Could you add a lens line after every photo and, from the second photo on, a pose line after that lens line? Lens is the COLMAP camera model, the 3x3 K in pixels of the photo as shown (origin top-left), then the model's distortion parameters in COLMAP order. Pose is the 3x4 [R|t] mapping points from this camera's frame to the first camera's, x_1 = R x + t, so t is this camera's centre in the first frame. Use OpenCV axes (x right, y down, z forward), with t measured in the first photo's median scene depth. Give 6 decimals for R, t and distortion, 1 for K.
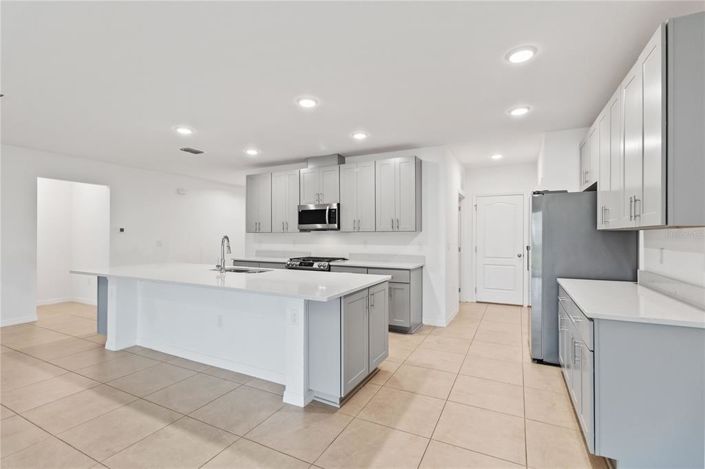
lens RADIAL K [[327.7, 0, 350.2], [0, 327.7, 232.4], [0, 0, 1]] dist [0.000399, 0.000072]
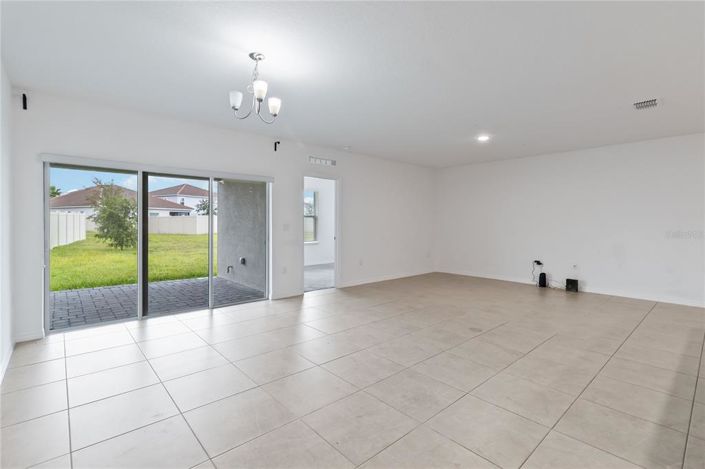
lens RADIAL K [[328.9, 0, 351.4], [0, 328.9, 224.3], [0, 0, 1]] dist [-0.000270, -0.000166]
pose [[-0.364697, 0.002060, -0.931124, 0.270104], [0.003305, 0.999994, 0.000917, 0.015486], [0.931120, -0.002743, -0.364702, 0.249240]]
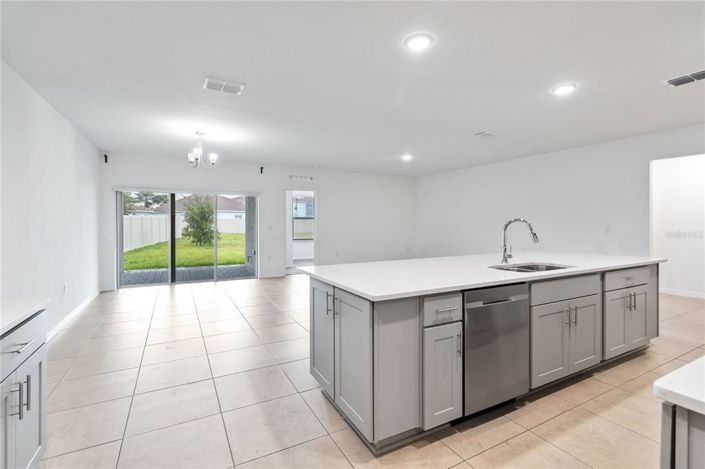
lens RADIAL K [[321.3, 0, 352.4], [0, 321.3, 225.9], [0, 0, 1]] dist [0.001800, 0.000261]
pose [[-0.565278, 0.006051, -0.824878, 0.354242], [0.006782, 0.999973, 0.002688, 0.015991], [0.824872, -0.004074, -0.565304, 0.803497]]
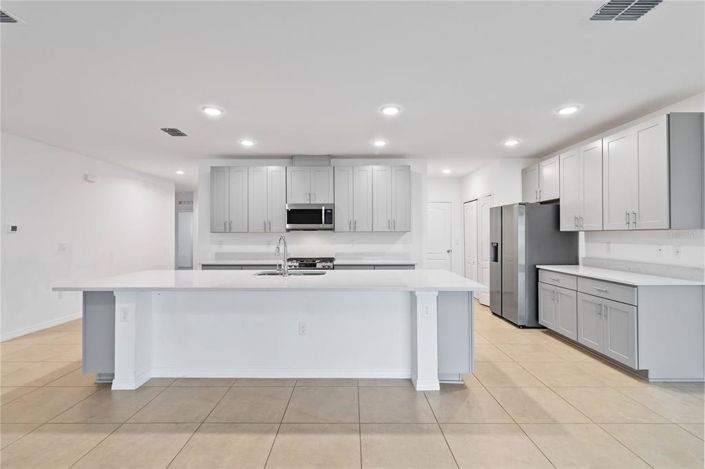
lens RADIAL K [[327.7, 0, 350.2], [0, 327.7, 232.4], [0, 0, 1]] dist [0.000399, 0.000072]
pose [[0.889353, 0.001240, 0.457219, -0.462149], [-0.001147, 0.999999, -0.000481, 0.000317], [-0.457220, -0.000097, 0.889354, 0.076288]]
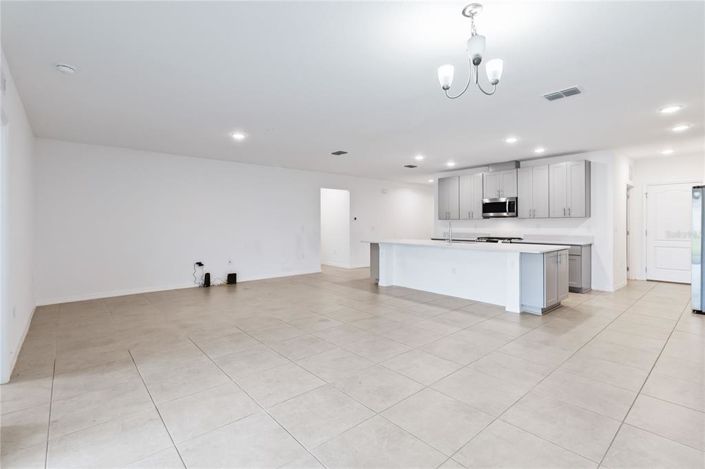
lens RADIAL K [[328.9, 0, 351.4], [0, 328.9, 224.3], [0, 0, 1]] dist [-0.000270, -0.000166]
pose [[0.926934, -0.004075, -0.375203, -0.161926], [0.008477, 0.999913, 0.010083, 0.003988], [0.375129, -0.012526, 0.926888, -0.531071]]
